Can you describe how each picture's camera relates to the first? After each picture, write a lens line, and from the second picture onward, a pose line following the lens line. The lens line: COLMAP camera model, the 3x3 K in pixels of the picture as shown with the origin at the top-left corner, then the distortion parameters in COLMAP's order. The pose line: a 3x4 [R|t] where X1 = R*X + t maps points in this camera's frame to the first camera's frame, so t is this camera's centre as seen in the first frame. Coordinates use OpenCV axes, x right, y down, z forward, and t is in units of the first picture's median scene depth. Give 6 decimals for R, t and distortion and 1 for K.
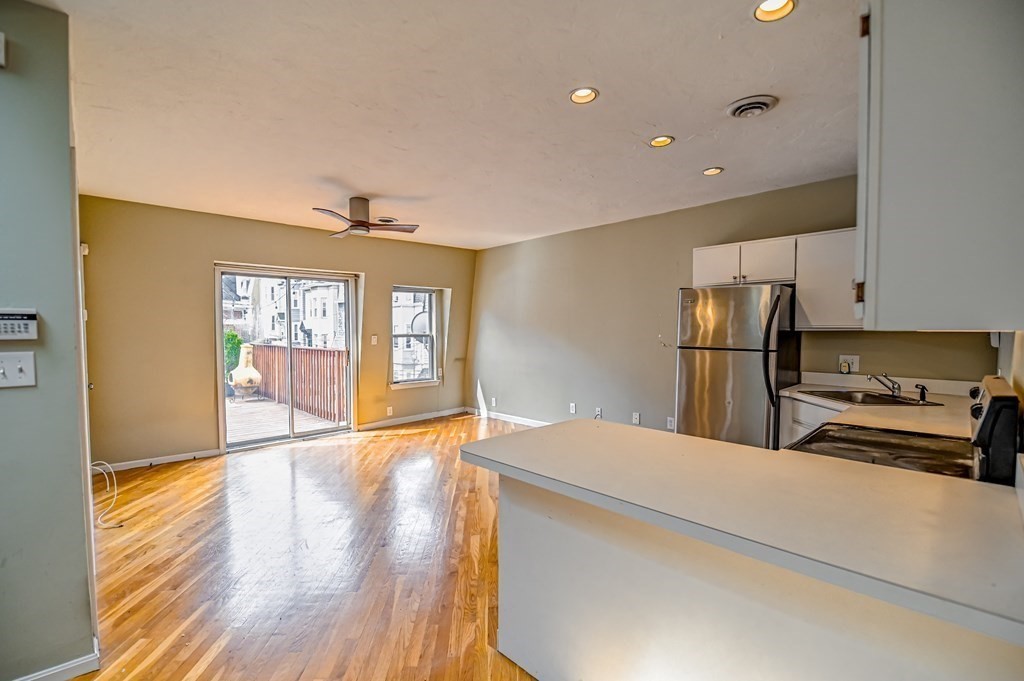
lens RADIAL K [[458.1, 0, 516.6], [0, 458.1, 351.5], [0, 0, 1]] dist [-0.010367, -0.002188]
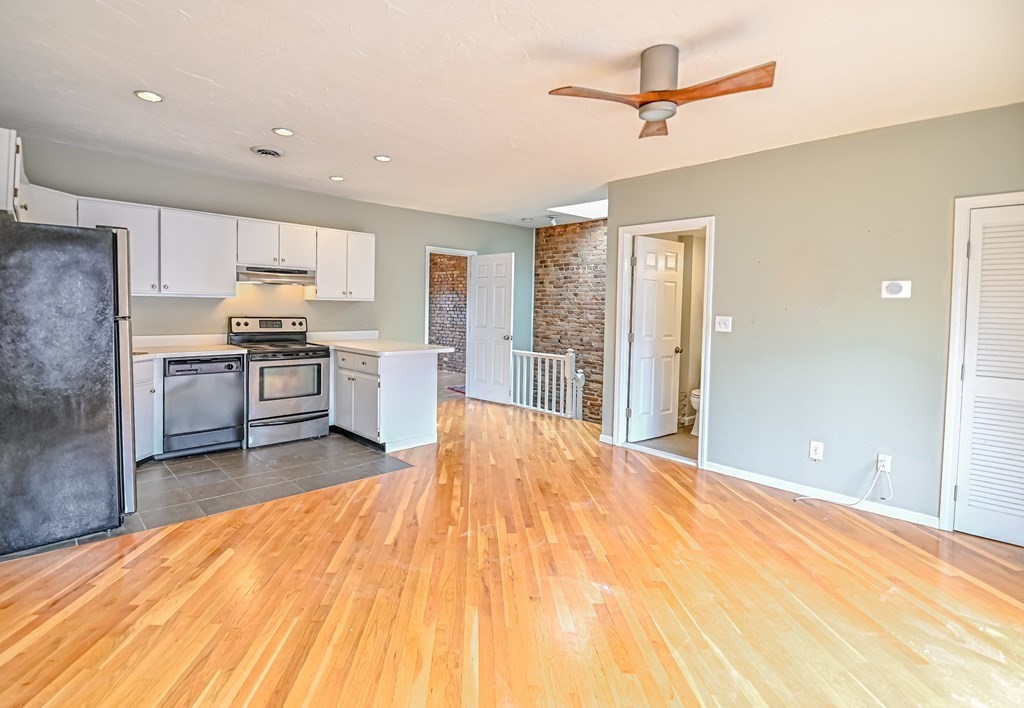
lens RADIAL K [[483.7, 0, 488.0], [0, 483.7, 323.6], [0, 0, 1]] dist [-0.011413, 0.000473]
pose [[-0.999397, -0.017606, 0.029932, -0.116853], [-0.015295, 0.997008, 0.075773, -0.039363], [-0.031176, 0.075270, -0.996676, 1.092940]]
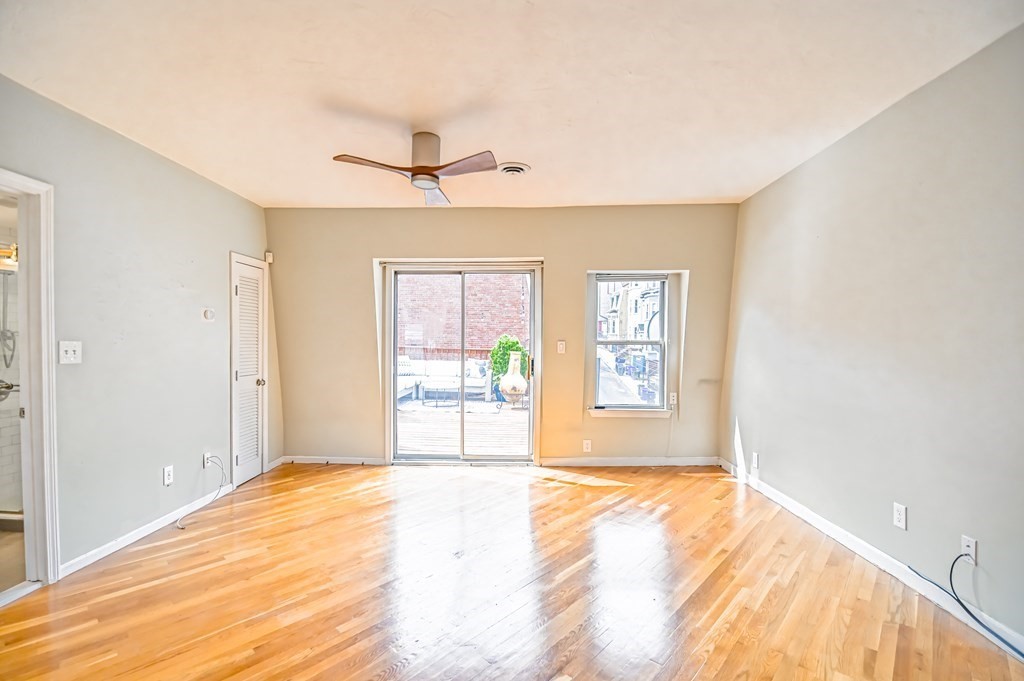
lens RADIAL K [[458.1, 0, 506.5], [0, 458.1, 353.6], [0, 0, 1]] dist [-0.010367, -0.002188]
pose [[0.693613, 0.026407, -0.719864, 0.163339], [-0.041872, 0.999116, -0.003694, -0.008374], [0.719130, 0.032704, 0.694106, 0.429436]]
